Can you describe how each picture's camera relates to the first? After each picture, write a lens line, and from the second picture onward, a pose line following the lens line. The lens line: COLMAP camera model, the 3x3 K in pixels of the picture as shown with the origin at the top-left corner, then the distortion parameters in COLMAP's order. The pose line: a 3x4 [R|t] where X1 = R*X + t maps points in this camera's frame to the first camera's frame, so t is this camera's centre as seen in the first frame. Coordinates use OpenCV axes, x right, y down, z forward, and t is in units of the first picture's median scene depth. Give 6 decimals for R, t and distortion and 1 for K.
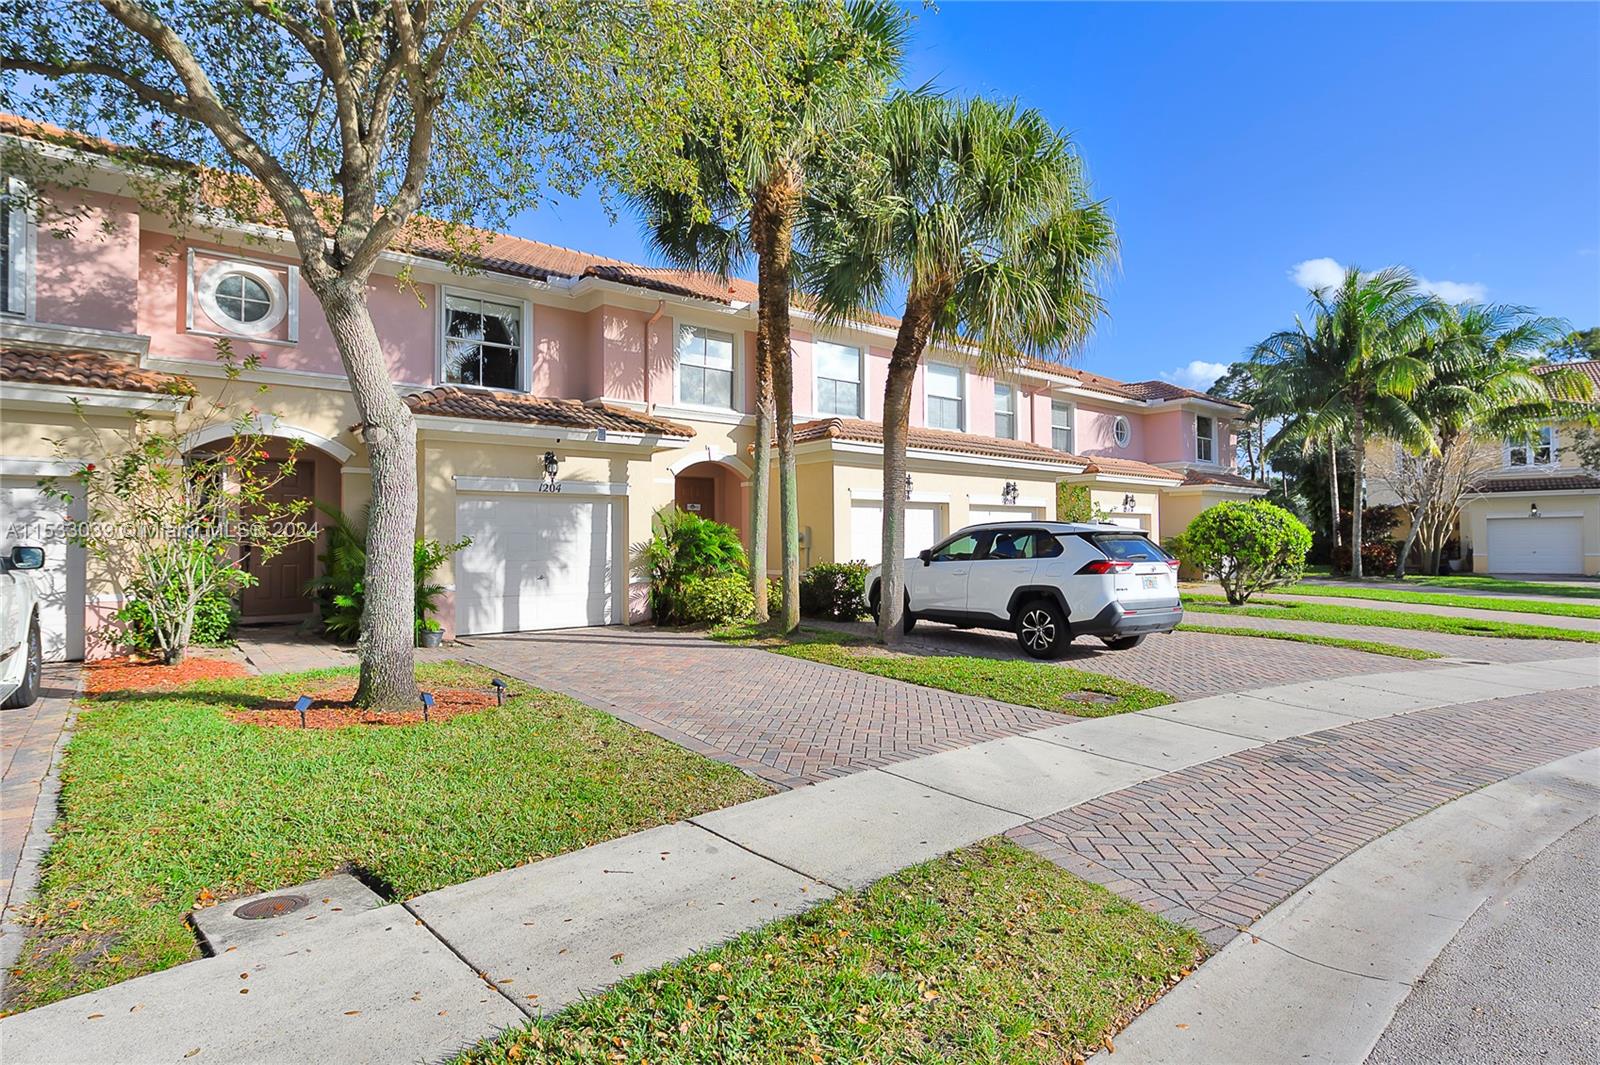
lens RADIAL K [[833.8, 0, 810.6], [0, 833.8, 517.8], [0, 0, 1]] dist [0.000967, -0.000283]
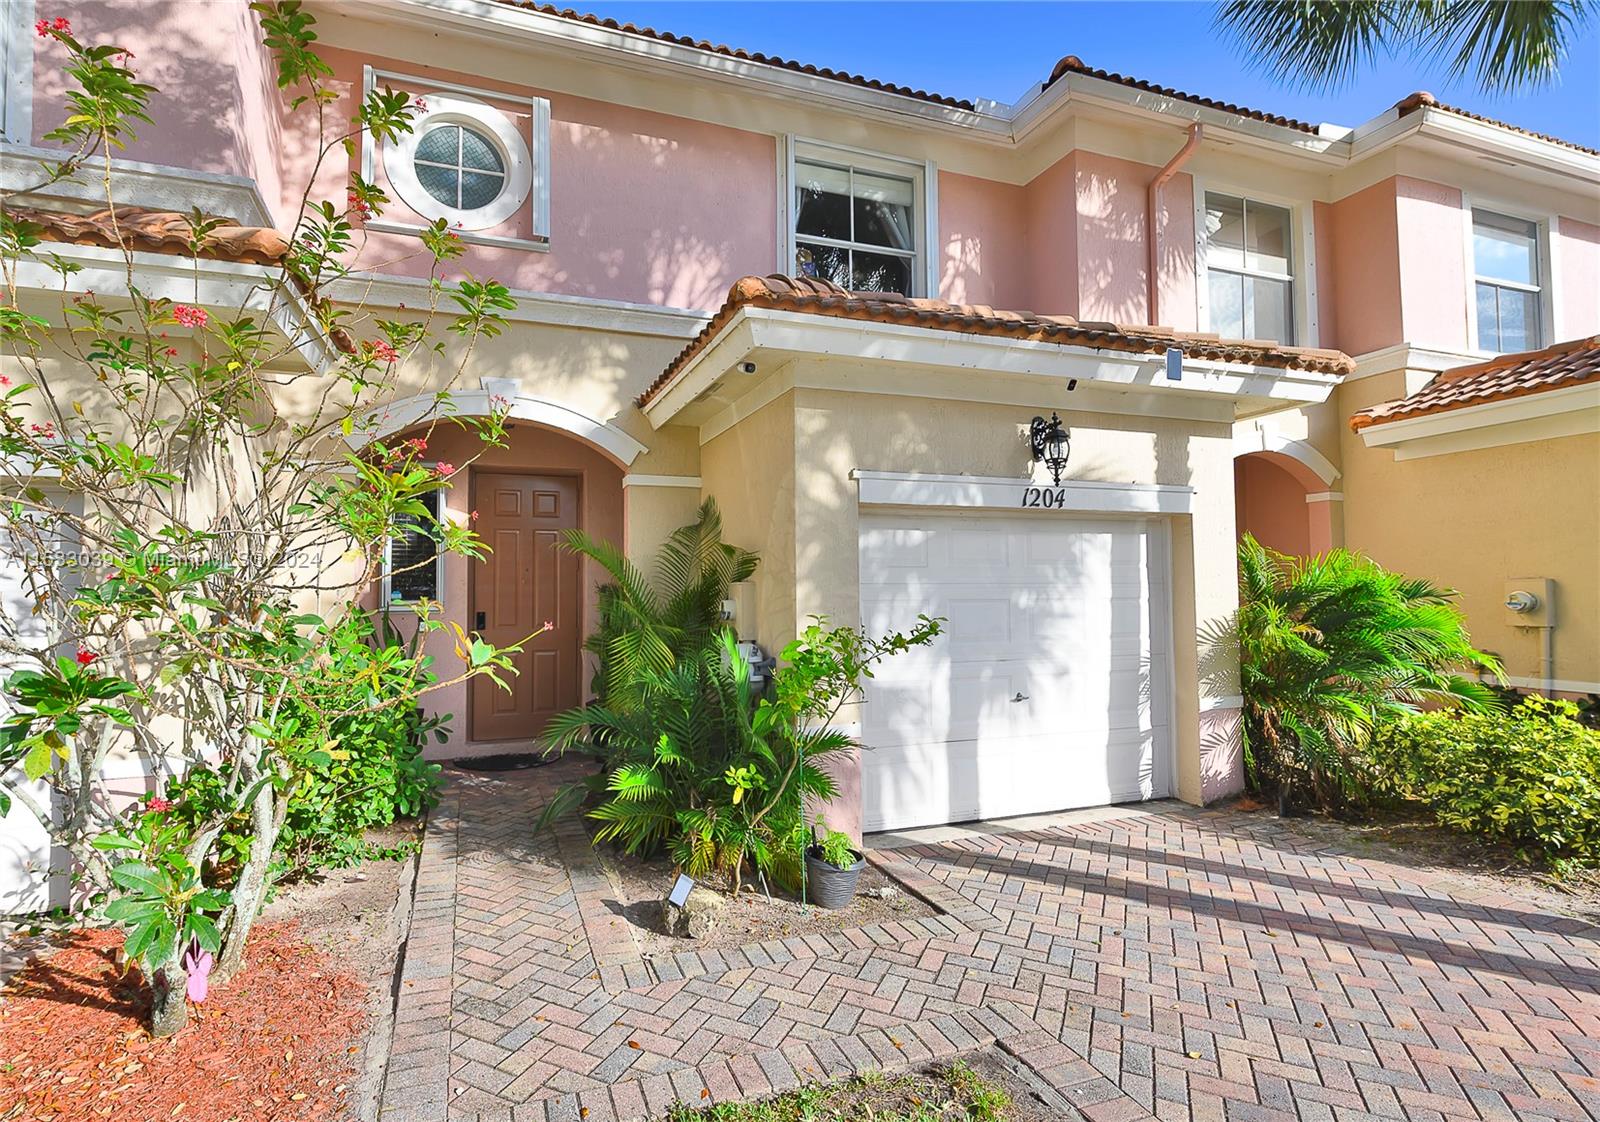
lens RADIAL K [[842.1, 0, 792.6], [0, 842.1, 560.7], [0, 0, 1]] dist [0.006071, 0.000228]
pose [[0.950181, -0.012304, -0.311456, -0.302593], [0.010352, 0.999915, -0.007921, -0.000061], [0.311527, 0.004302, 0.950227, 0.538289]]
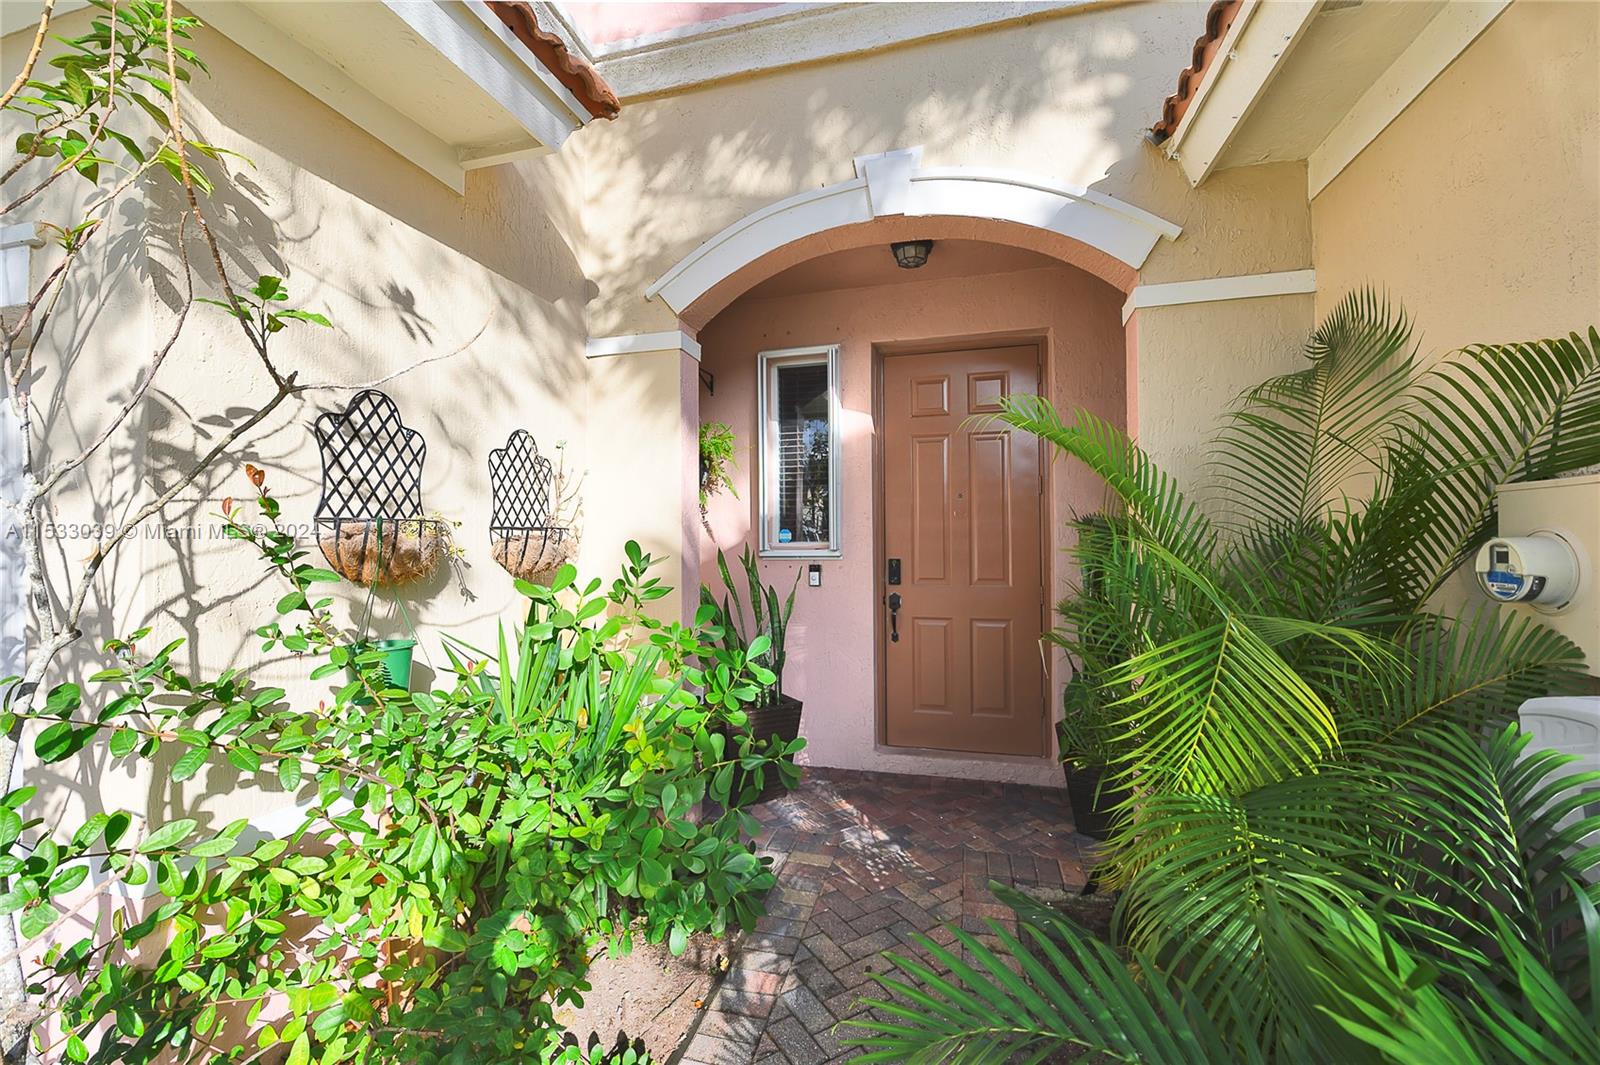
lens RADIAL K [[673.9, 0, 793.7], [0, 673.9, 534.8], [0, 0, 1]] dist [0.001376, -0.000003]
pose [[0.591996, -0.006080, -0.805918, -0.468399], [0.022931, 0.999694, 0.009302, 0.013299], [0.805615, -0.023987, 0.591954, 0.812193]]
